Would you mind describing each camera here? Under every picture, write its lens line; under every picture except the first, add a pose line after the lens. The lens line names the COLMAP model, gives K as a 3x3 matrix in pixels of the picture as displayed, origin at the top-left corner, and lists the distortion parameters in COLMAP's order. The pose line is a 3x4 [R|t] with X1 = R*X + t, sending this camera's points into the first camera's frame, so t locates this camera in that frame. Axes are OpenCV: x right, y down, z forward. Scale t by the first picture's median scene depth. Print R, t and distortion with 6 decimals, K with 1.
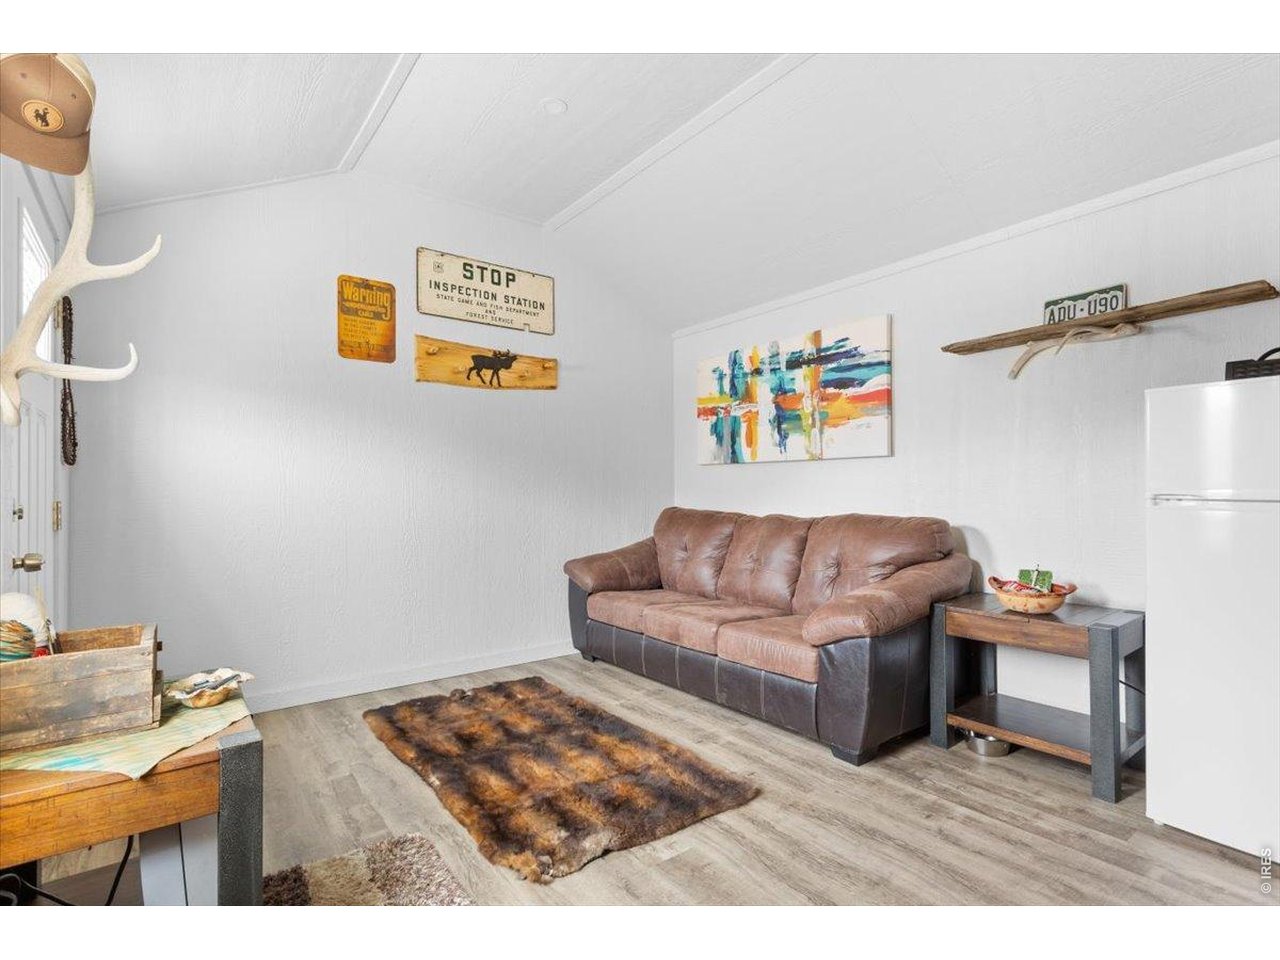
lens RADIAL K [[596.5, 0, 694.5], [0, 596.5, 492.0], [0, 0, 1]] dist [-0.000255, 0.000466]
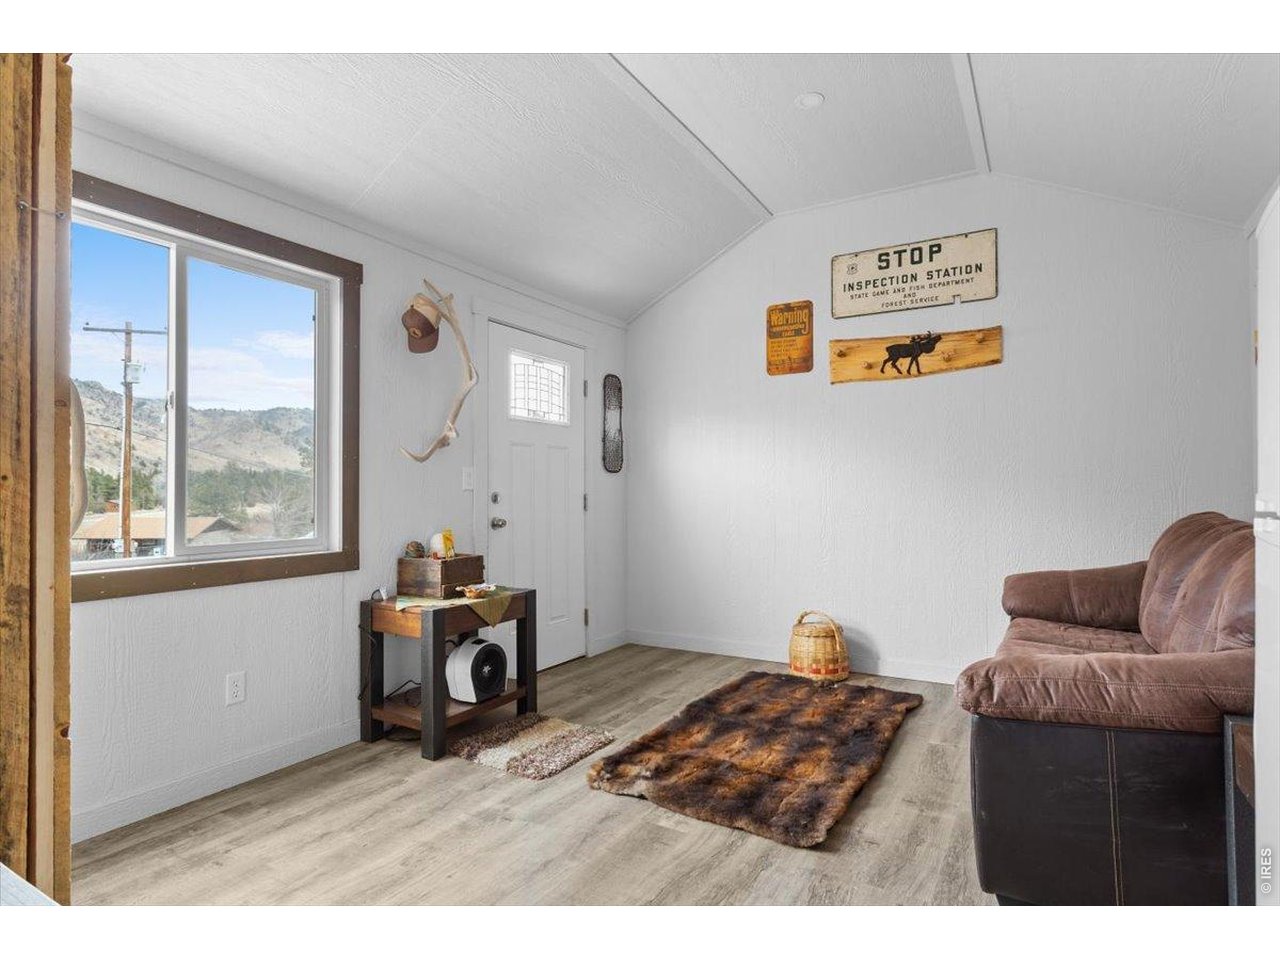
lens RADIAL K [[714.7, 0, 696.8], [0, 714.7, 489.1], [0, 0, 1]] dist [-0.014762, 0.003705]
pose [[0.389773, 0.001992, -0.920909, 0.591457], [0.001594, 0.999995, 0.002838, -0.003015], [0.920910, -0.002574, 0.389768, 0.276121]]
